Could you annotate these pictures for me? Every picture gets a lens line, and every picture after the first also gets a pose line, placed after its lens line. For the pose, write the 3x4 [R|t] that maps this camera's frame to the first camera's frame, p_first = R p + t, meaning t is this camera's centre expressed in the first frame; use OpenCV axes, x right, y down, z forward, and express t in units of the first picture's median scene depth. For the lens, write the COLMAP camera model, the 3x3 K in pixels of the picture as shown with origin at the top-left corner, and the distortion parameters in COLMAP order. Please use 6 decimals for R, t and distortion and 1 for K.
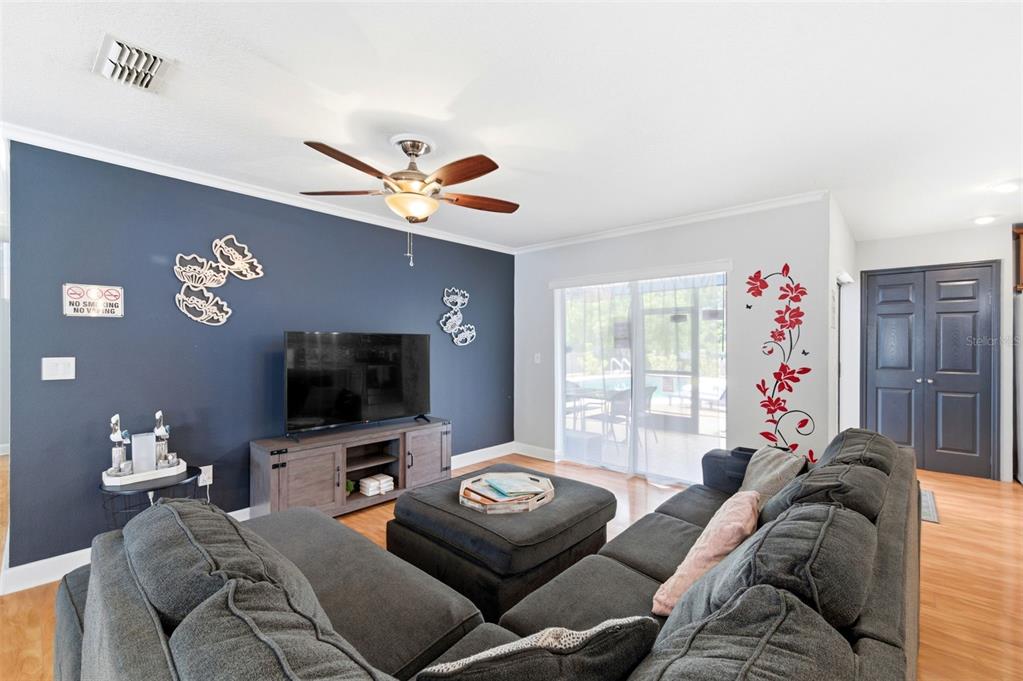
lens RADIAL K [[437.4, 0, 508.6], [0, 437.4, 341.2], [0, 0, 1]] dist [-0.000716, 0.000046]
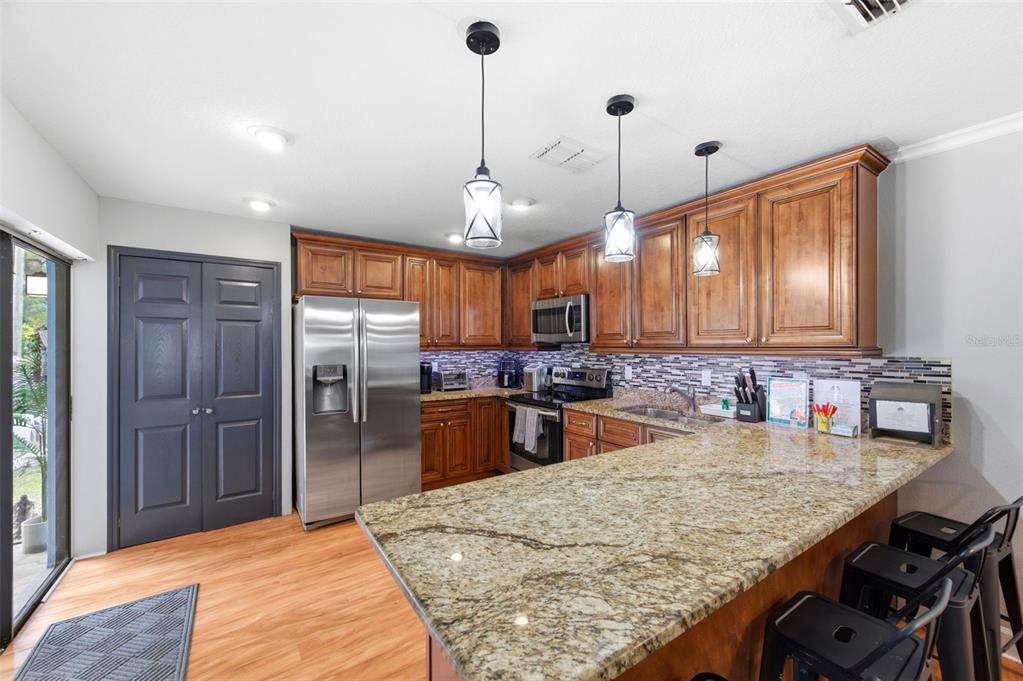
lens RADIAL K [[408.1, 0, 512.2], [0, 408.1, 345.8], [0, 0, 1]] dist [0.000109, -0.000032]
pose [[0.228016, -0.003238, 0.973652, 0.522690], [0.001519, 0.999994, 0.002970, -0.027015], [-0.973656, 0.000802, 0.228020, 0.435364]]
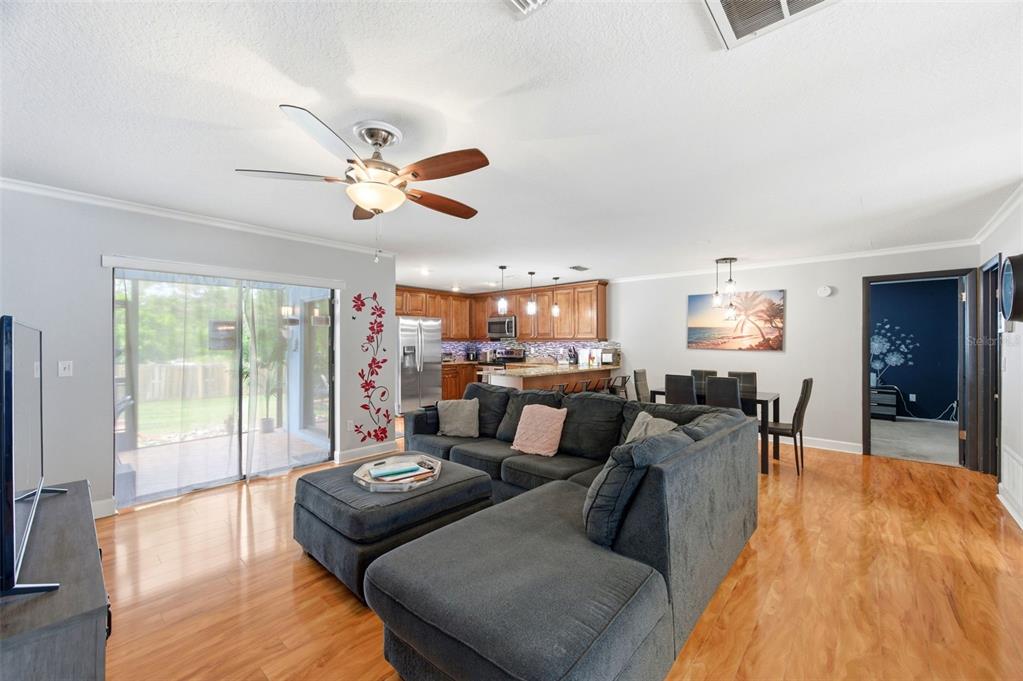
lens RADIAL K [[408.1, 0, 512.2], [0, 408.1, 345.8], [0, 0, 1]] dist [0.000109, -0.000032]
pose [[-0.004745, -0.007522, 0.999960, -0.786107], [-0.001336, 0.999971, 0.007516, -0.000484], [-0.999988, -0.001300, -0.004755, 0.513468]]
